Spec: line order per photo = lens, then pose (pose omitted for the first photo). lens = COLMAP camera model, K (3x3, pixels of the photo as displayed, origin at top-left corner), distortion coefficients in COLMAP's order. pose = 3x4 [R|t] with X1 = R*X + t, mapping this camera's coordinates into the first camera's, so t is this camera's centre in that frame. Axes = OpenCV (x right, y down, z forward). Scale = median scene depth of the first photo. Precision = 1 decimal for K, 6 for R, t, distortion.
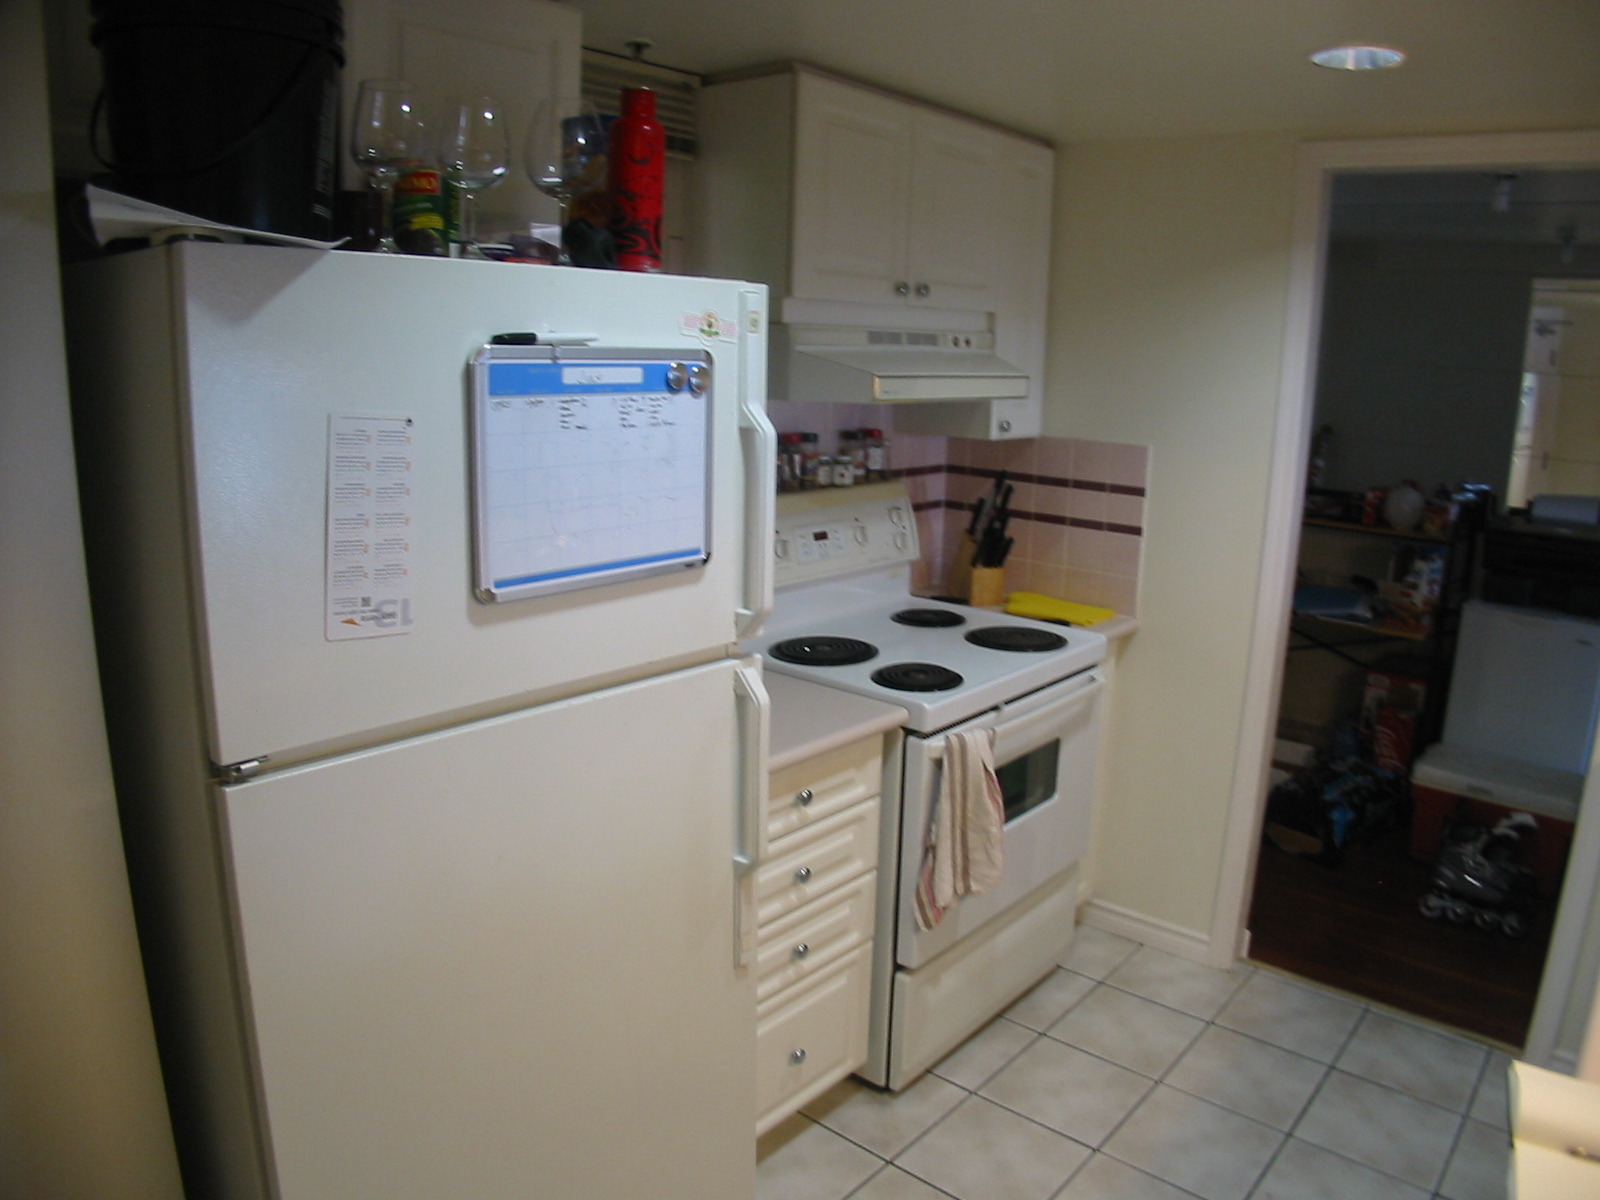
lens RADIAL K [[1134.5, 0, 827.0], [0, 1134.5, 599.1], [0, 0, 1]] dist [-0.194936, 0.086109]
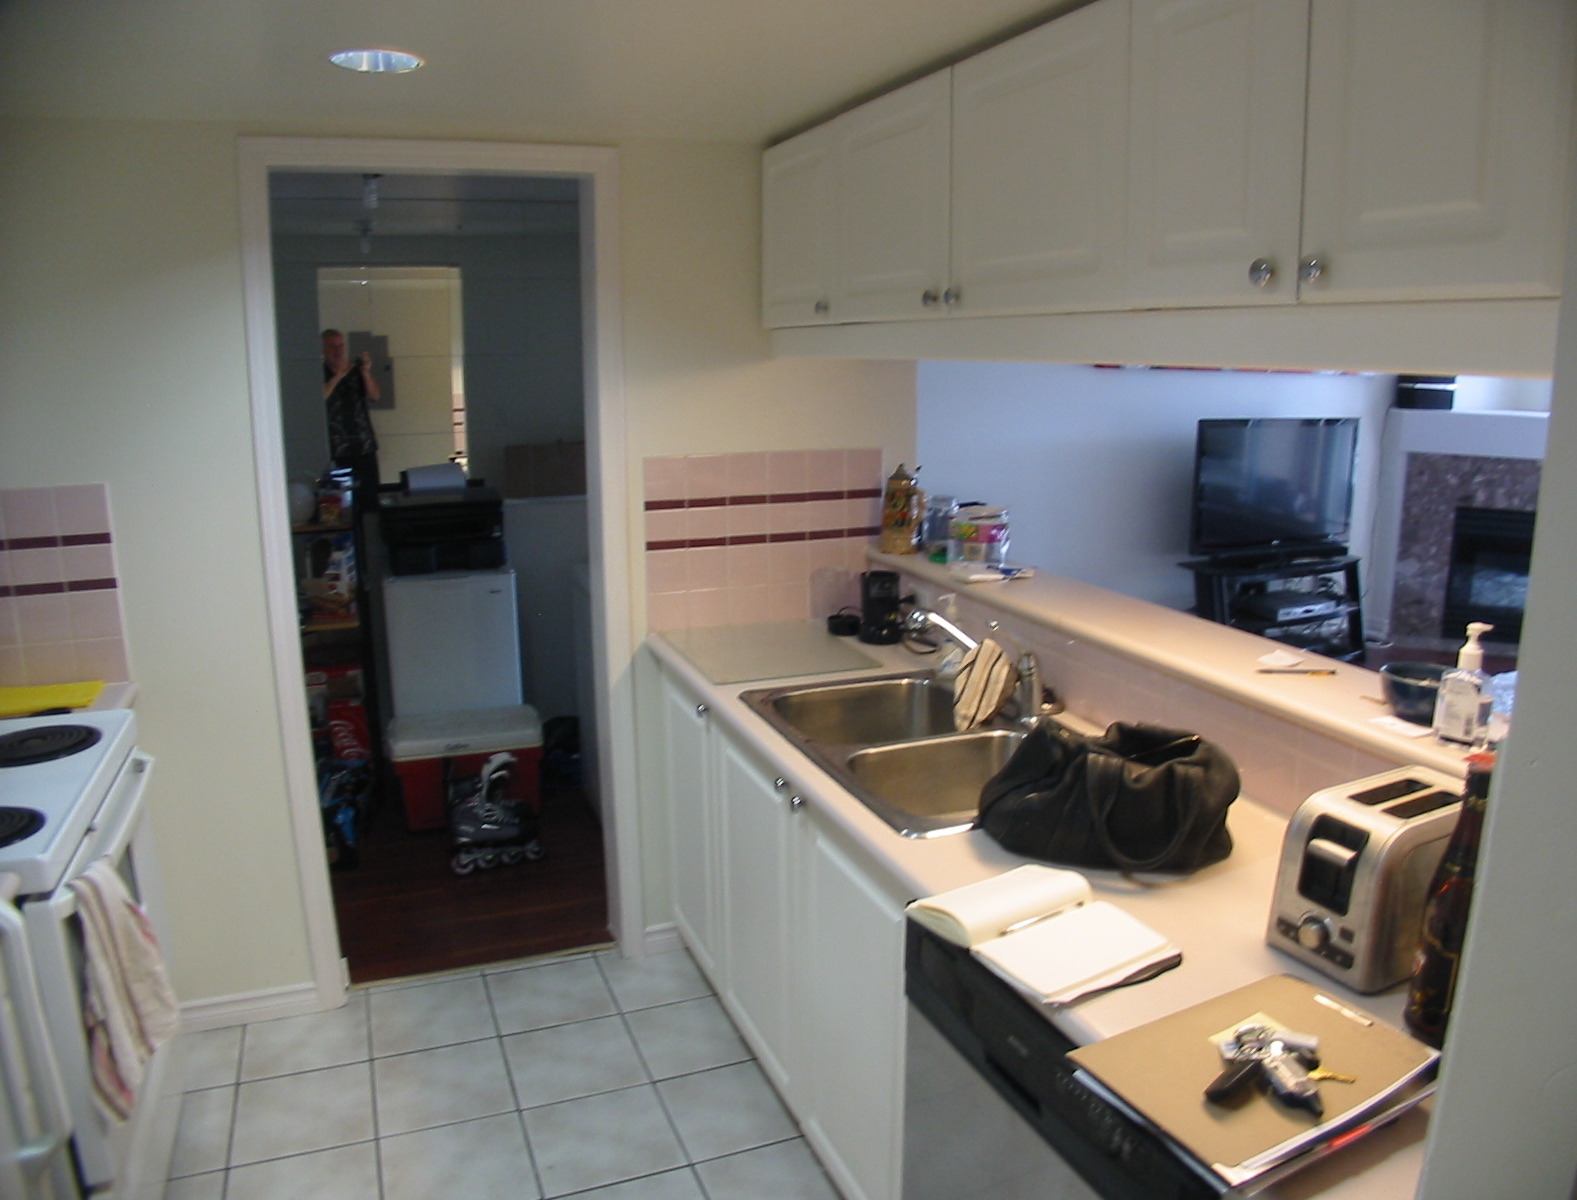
lens RADIAL K [[1147.6, 0, 788.5], [0, 1147.6, 600.0], [0, 0, 1]] dist [-0.197341, 0.100280]
pose [[0.466644, -0.216611, 0.857510, -0.245474], [0.208733, 0.969130, 0.131217, -0.061465], [-0.859461, 0.117760, 0.497453, 0.179176]]
